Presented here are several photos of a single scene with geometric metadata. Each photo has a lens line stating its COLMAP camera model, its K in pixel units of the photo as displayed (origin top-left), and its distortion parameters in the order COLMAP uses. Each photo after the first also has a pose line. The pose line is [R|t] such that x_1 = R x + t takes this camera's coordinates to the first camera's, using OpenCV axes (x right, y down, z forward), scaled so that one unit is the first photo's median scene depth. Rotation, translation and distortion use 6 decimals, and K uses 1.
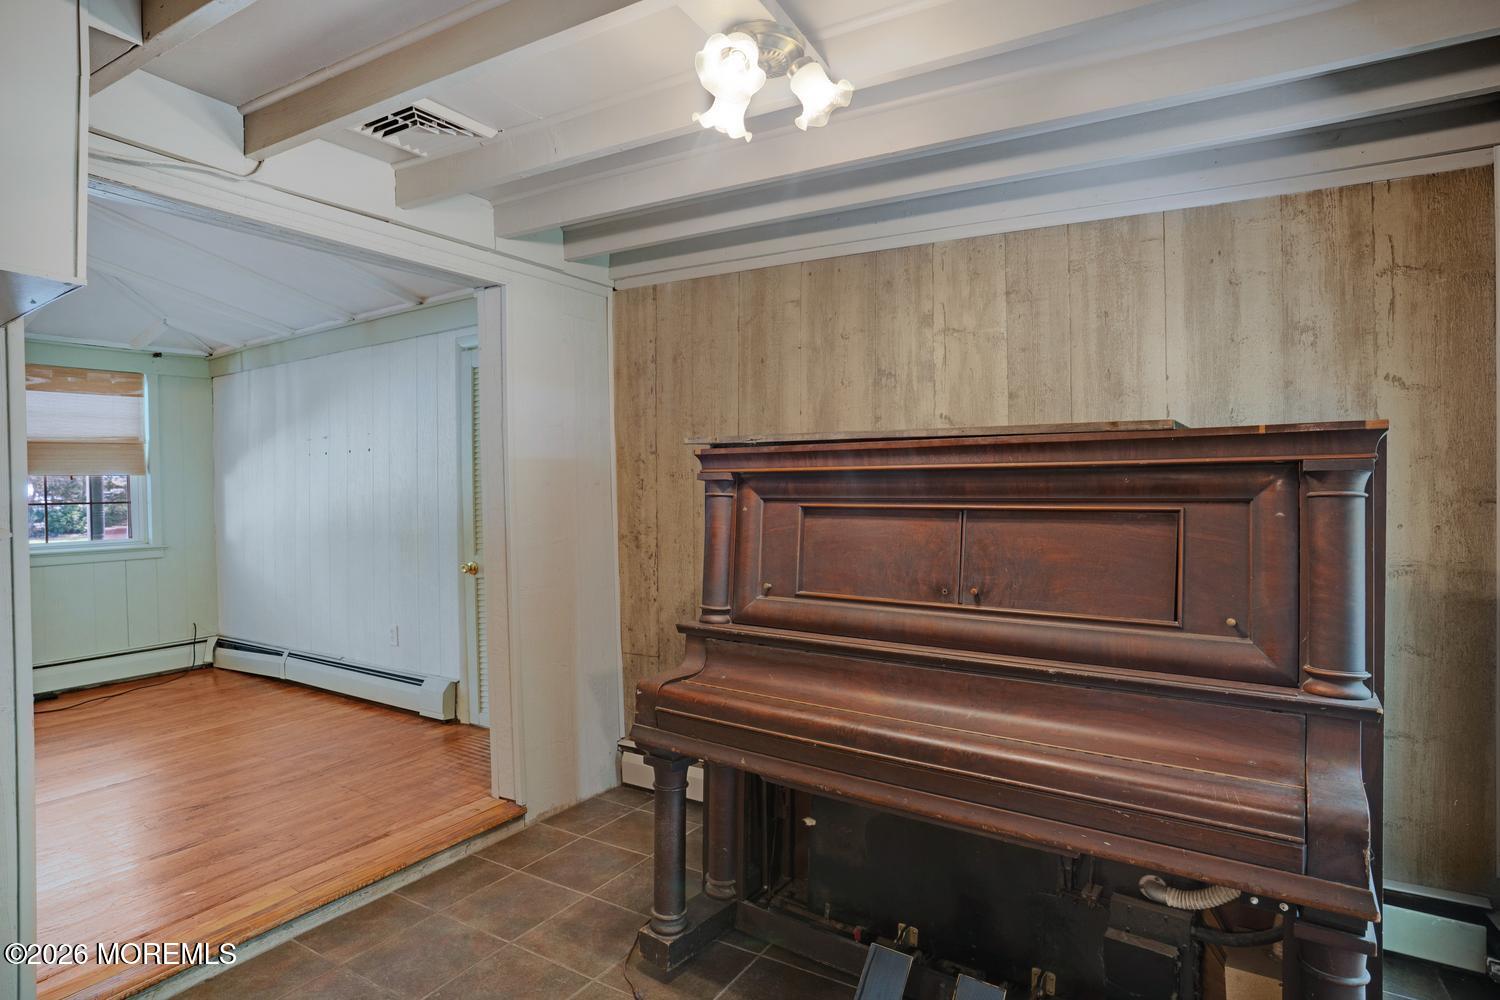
lens RADIAL K [[764.1, 0, 716.5], [0, 764.1, 489.5], [0, 0, 1]] dist [-0.038149, 0.011793]
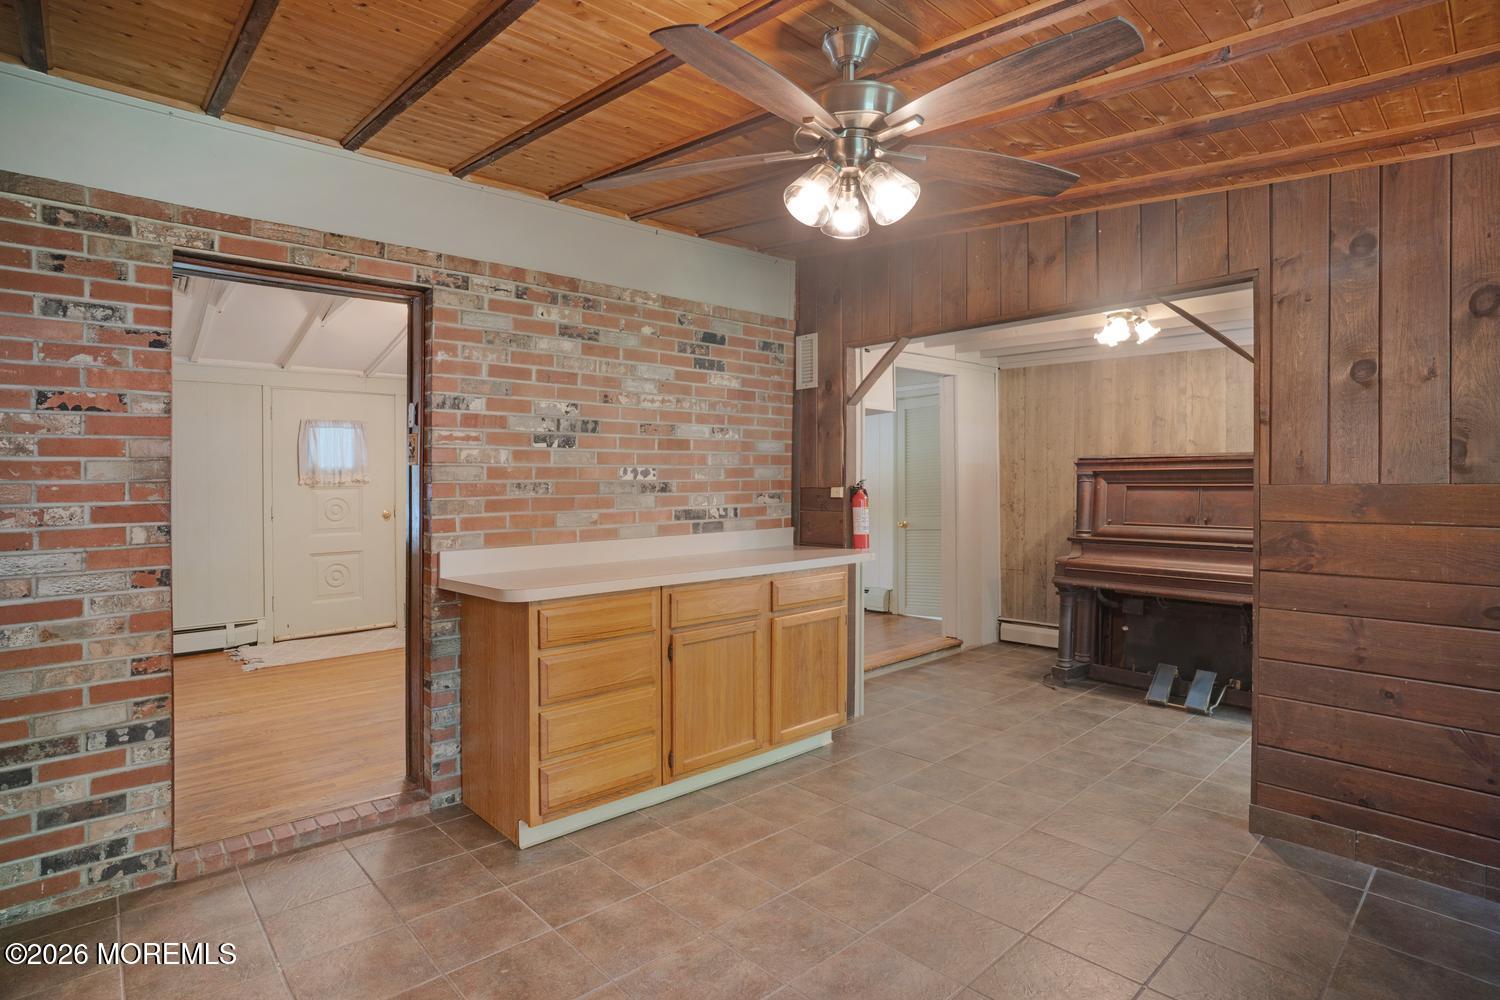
lens RADIAL K [[838.5, 0, 747.1], [0, 838.5, 509.1], [0, 0, 1]] dist [-0.054143, 0.015996]
pose [[0.981054, 0.003562, -0.193700, -0.394743], [0.002864, 0.999455, 0.032887, 0.005393], [0.193712, -0.032819, 0.980509, -1.261898]]
